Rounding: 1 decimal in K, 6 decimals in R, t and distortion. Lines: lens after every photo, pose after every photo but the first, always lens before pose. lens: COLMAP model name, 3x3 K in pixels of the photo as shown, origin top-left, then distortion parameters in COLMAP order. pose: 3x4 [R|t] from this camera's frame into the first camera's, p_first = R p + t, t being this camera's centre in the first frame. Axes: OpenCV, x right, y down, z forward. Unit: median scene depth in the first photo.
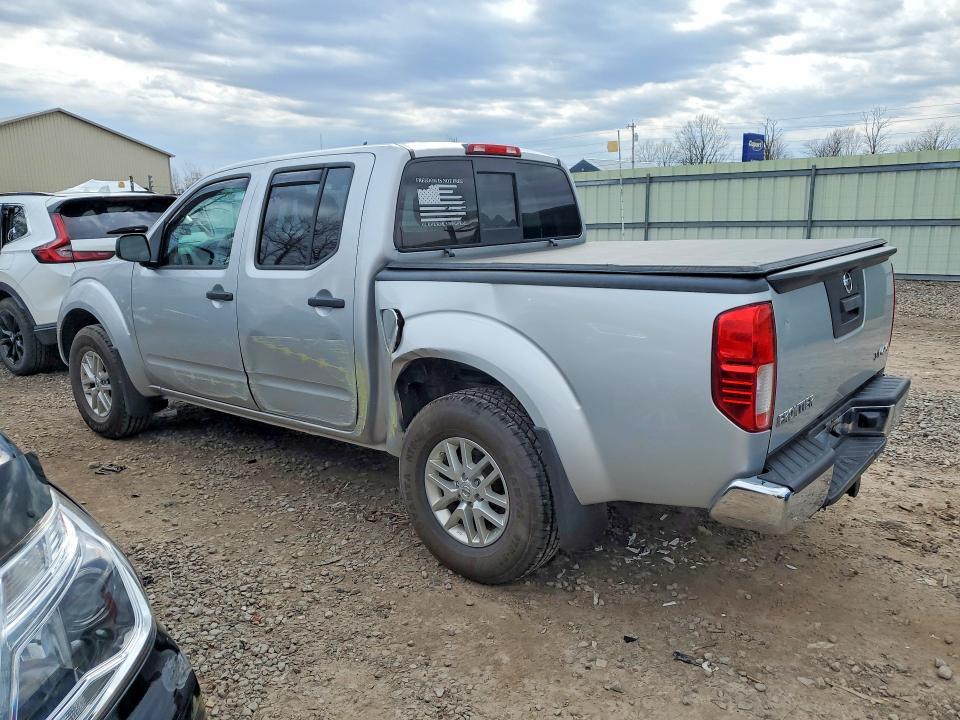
lens RADIAL K [[756.8, 0, 480.0], [0, 756.8, 360.0], [0, 0, 1]] dist [-0.068527, -0.001608]
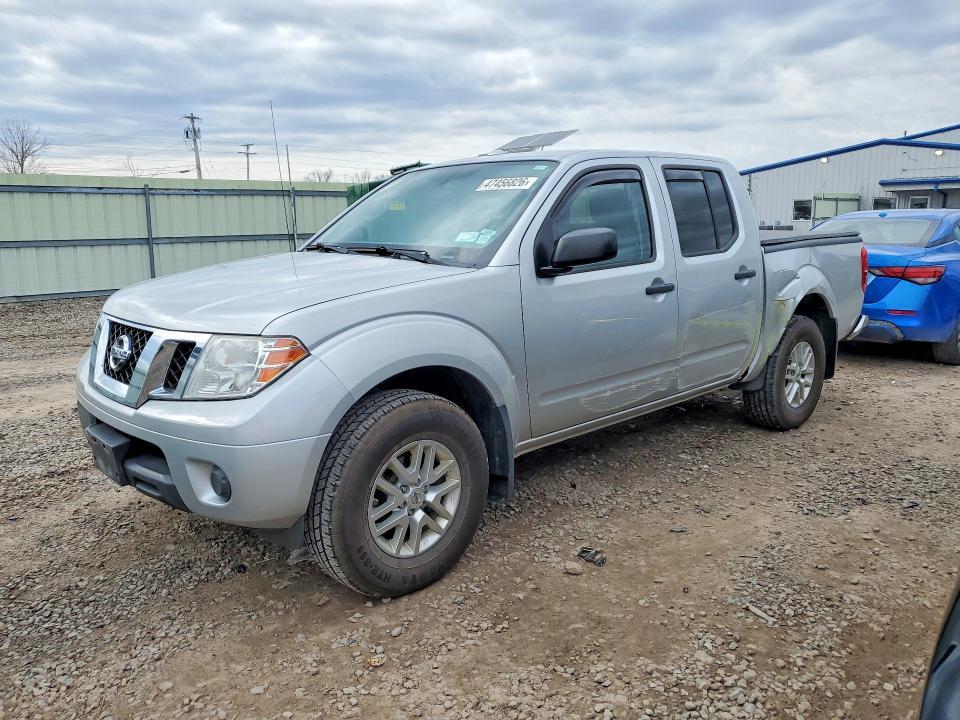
lens RADIAL K [[744.6, 0, 480.0], [0, 744.6, 360.0], [0, 0, 1]] dist [-0.001516, 0.000843]
pose [[0.128399, -0.155049, 0.979527, -1.188126], [0.199257, 0.971595, 0.127674, -0.147058], [-0.971499, 0.178784, 0.155646, 0.969892]]
